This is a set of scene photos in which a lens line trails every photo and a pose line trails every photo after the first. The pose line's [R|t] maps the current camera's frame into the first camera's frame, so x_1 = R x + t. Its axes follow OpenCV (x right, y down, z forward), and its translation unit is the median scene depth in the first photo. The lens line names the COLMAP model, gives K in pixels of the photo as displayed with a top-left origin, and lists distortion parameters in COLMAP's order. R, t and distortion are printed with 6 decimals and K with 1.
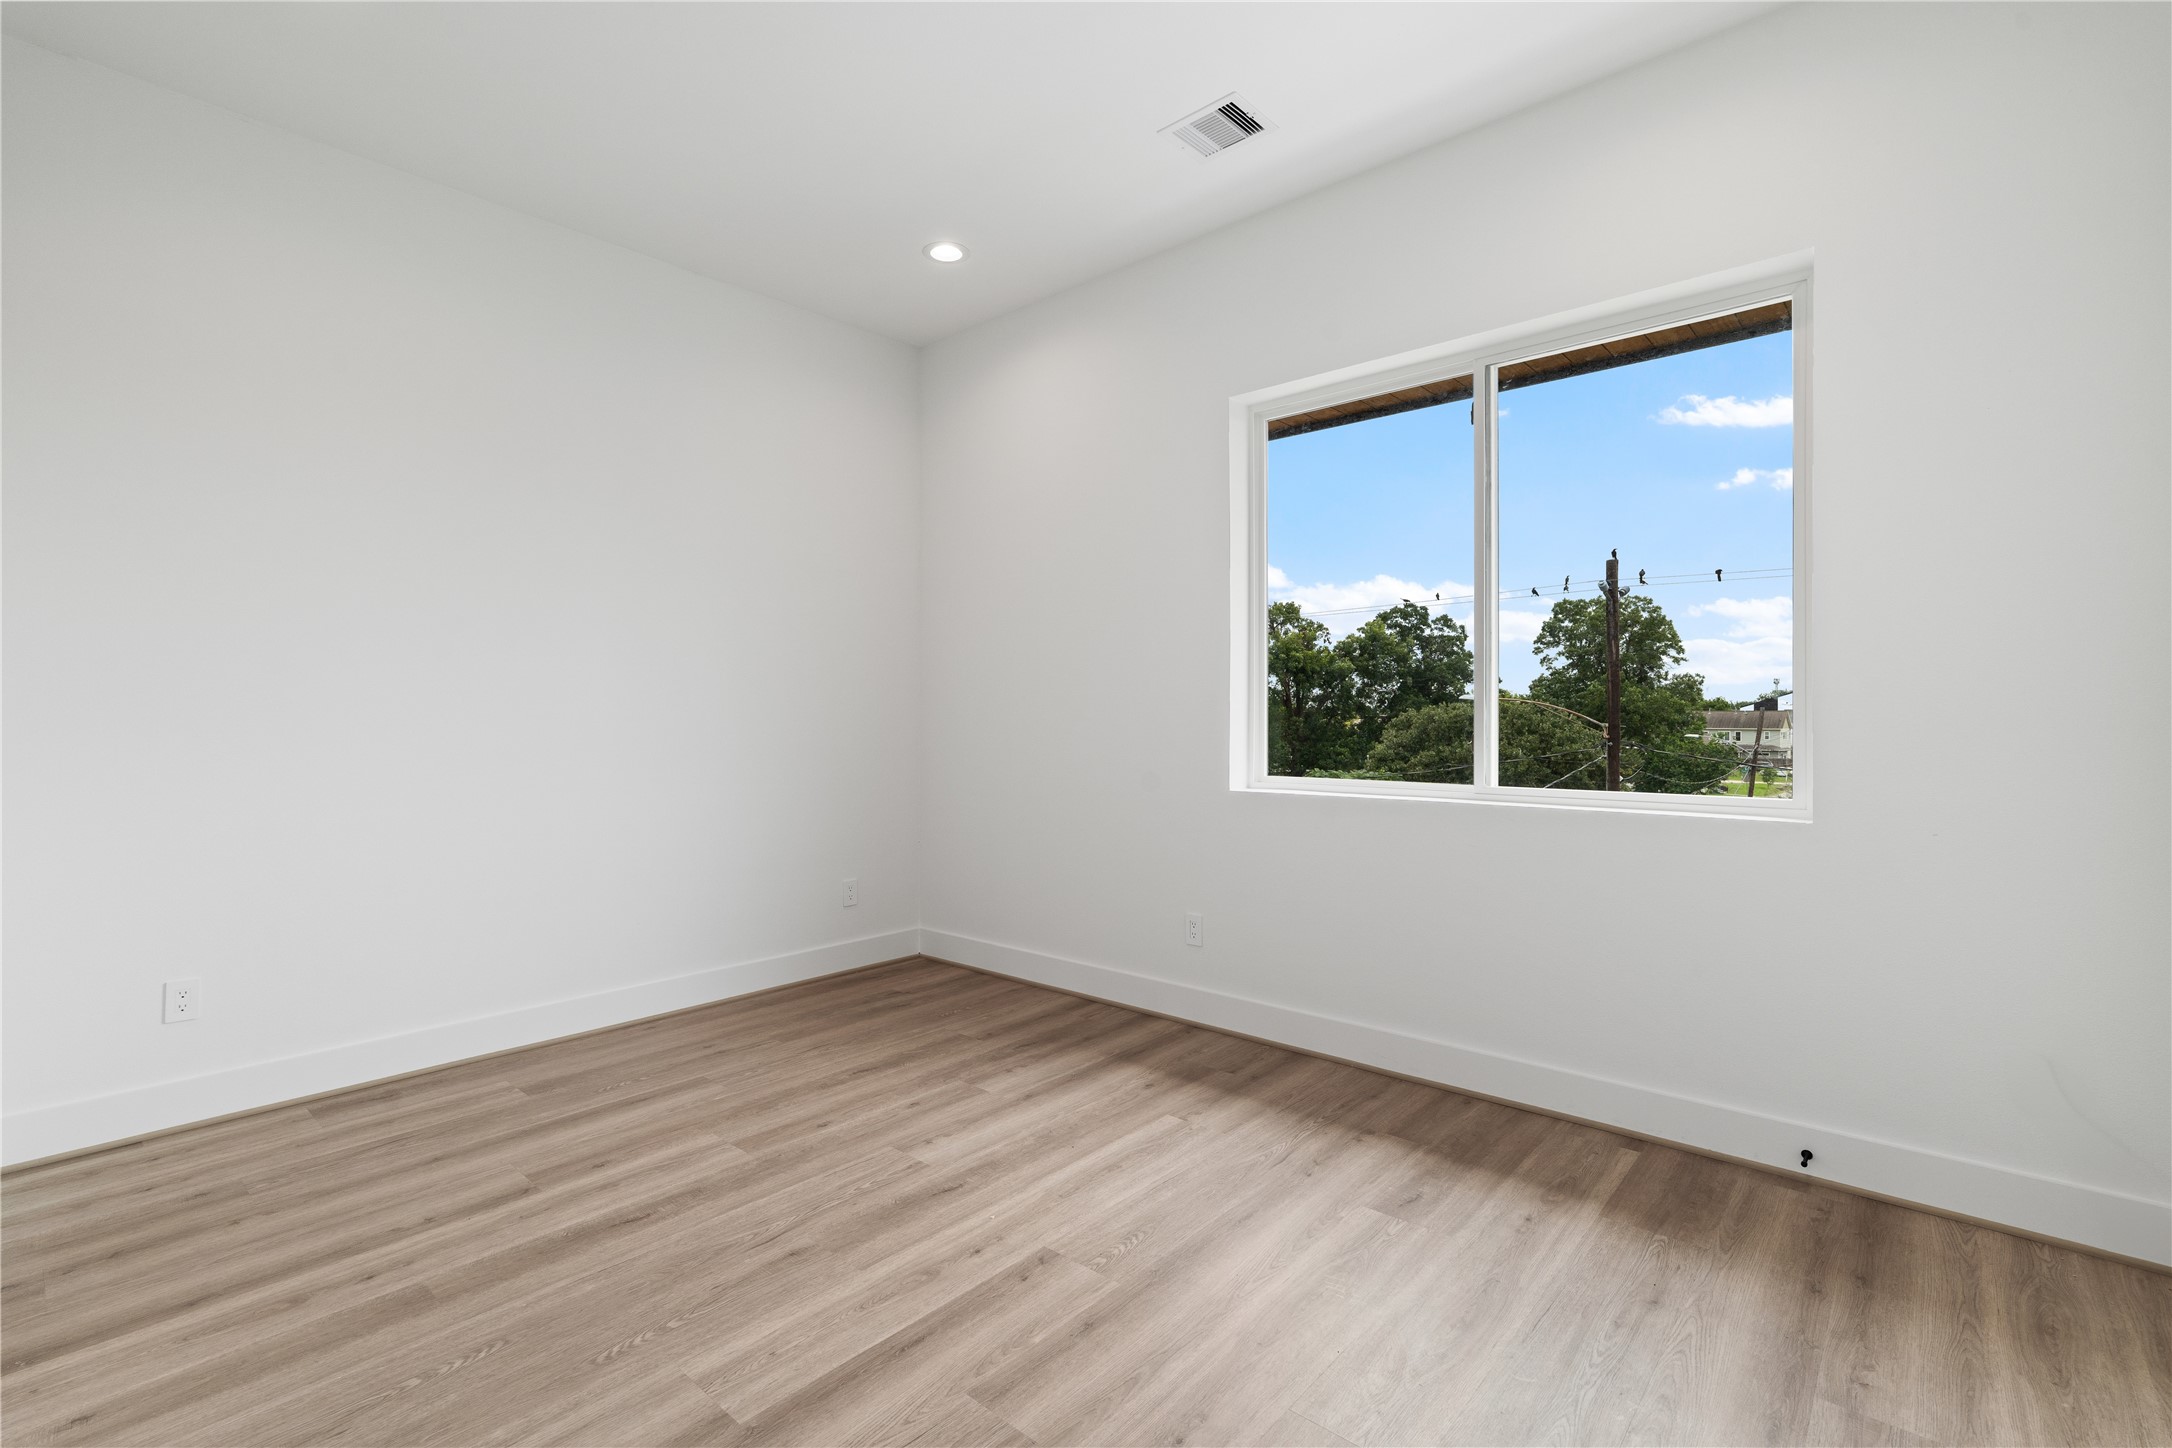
lens RADIAL K [[969.8, 0, 1084.7], [0, 969.8, 720.5], [0, 0, 1]] dist [-0.003612, 0.000134]
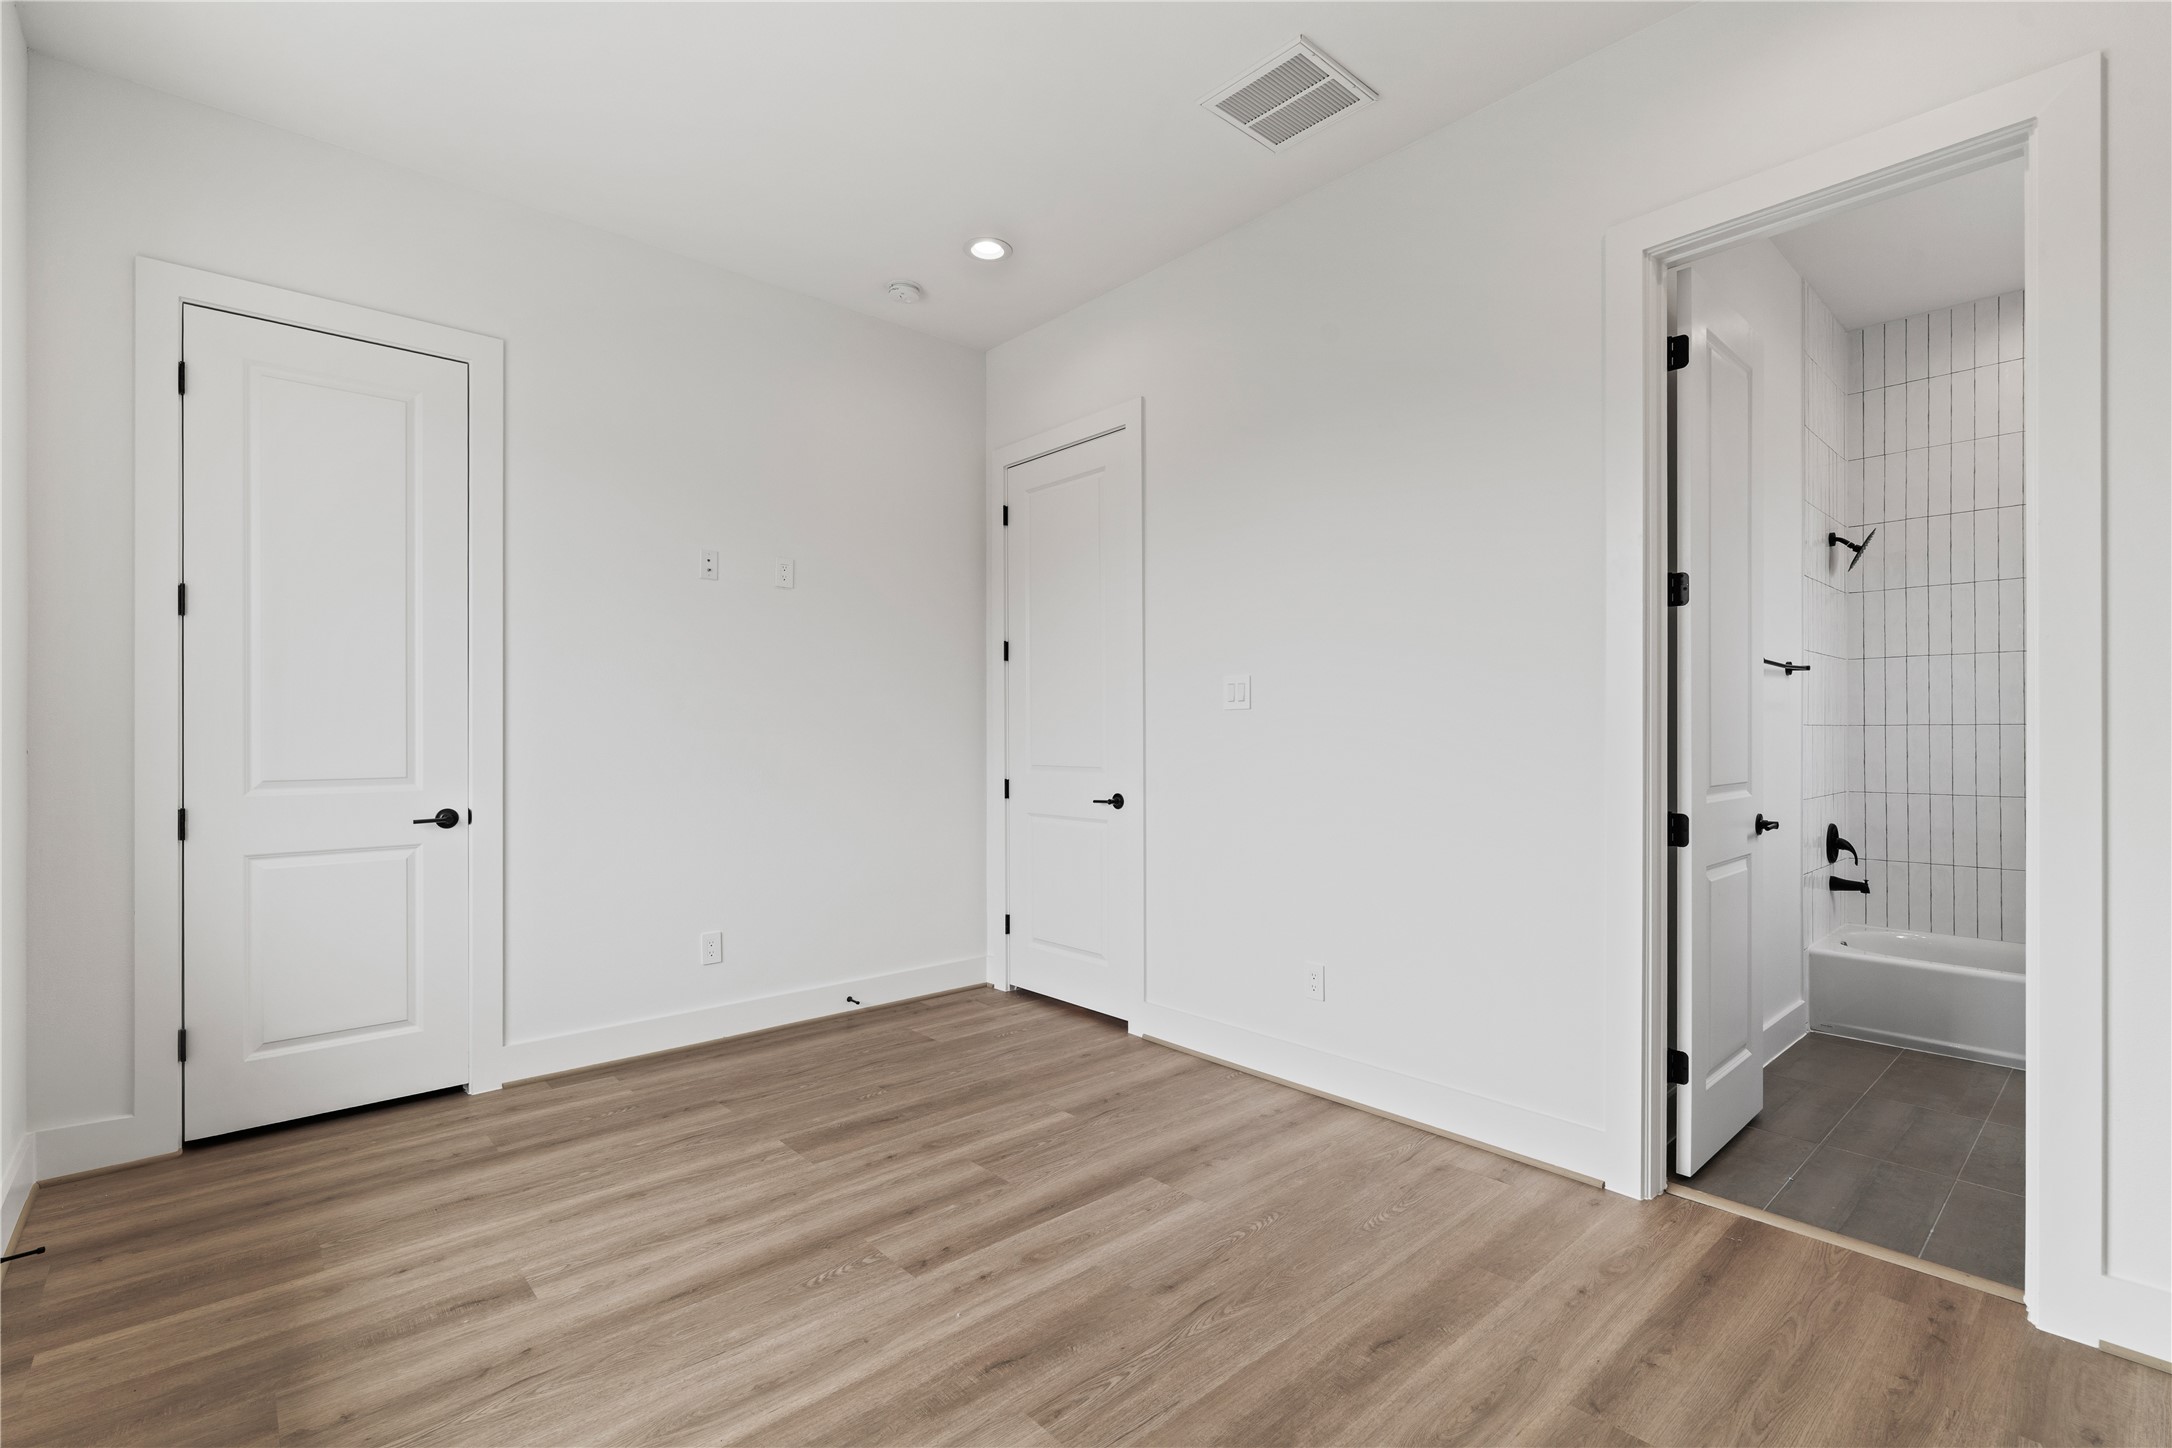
lens RADIAL K [[969.8, 0, 1086.1], [0, 969.8, 726.6], [0, 0, 1]] dist [-0.003612, 0.000134]
pose [[-0.993375, 0.003974, 0.114849, -0.315341], [0.003643, 0.999989, -0.003096, -0.008535], [-0.114860, -0.002657, -0.993378, 1.879462]]
